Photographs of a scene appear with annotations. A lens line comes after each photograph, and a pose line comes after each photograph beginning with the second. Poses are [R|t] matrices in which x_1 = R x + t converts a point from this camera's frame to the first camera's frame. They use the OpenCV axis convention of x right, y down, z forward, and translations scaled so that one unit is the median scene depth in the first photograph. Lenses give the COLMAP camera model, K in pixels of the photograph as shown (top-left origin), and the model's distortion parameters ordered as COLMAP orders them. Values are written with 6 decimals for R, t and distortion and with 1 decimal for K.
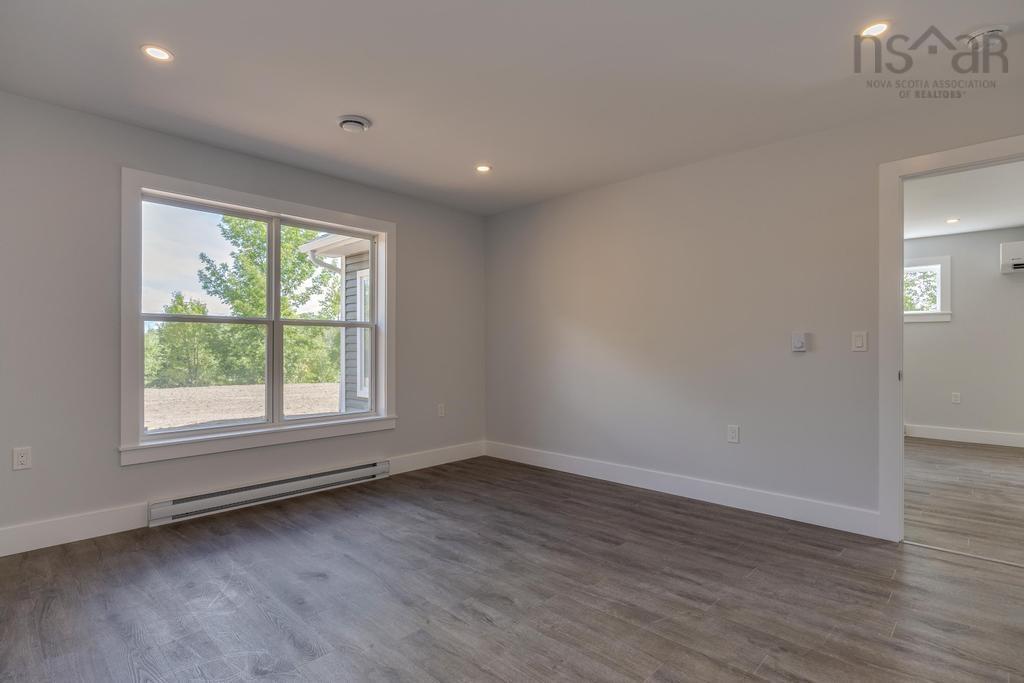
lens RADIAL K [[506.8, 0, 515.3], [0, 506.8, 333.6], [0, 0, 1]] dist [-0.005977, 0.003511]
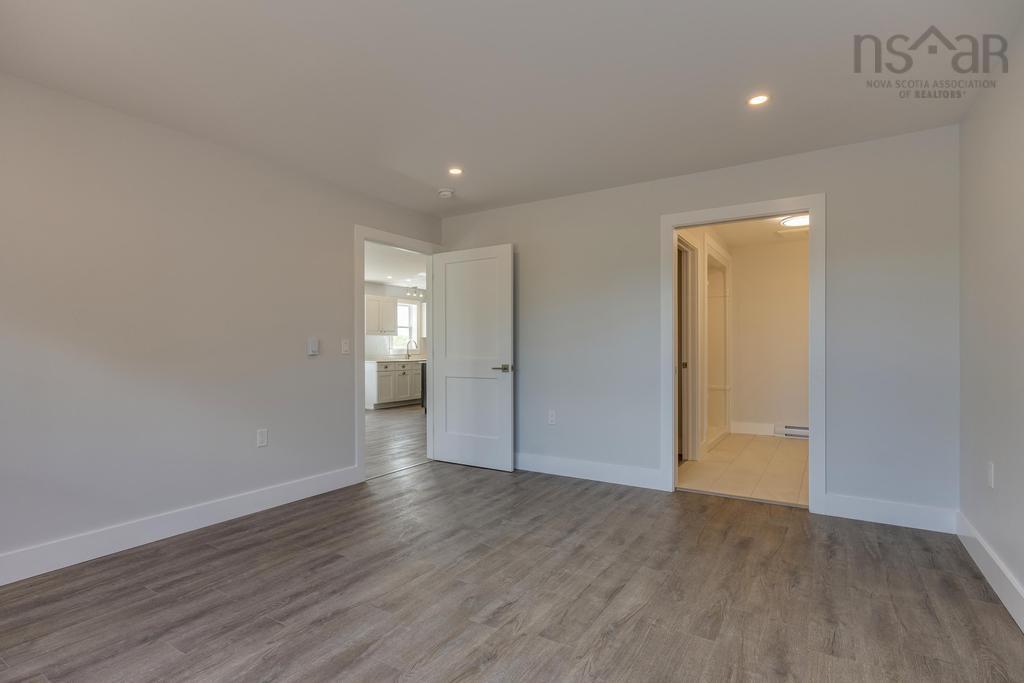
lens RADIAL K [[506.8, 0, 510.3], [0, 506.8, 352.6], [0, 0, 1]] dist [-0.005977, 0.003511]
pose [[-0.187838, -0.006215, 0.982180, -0.747077], [-0.020183, 0.999793, 0.002466, 0.018367], [-0.981993, -0.019360, -0.187925, 0.815421]]
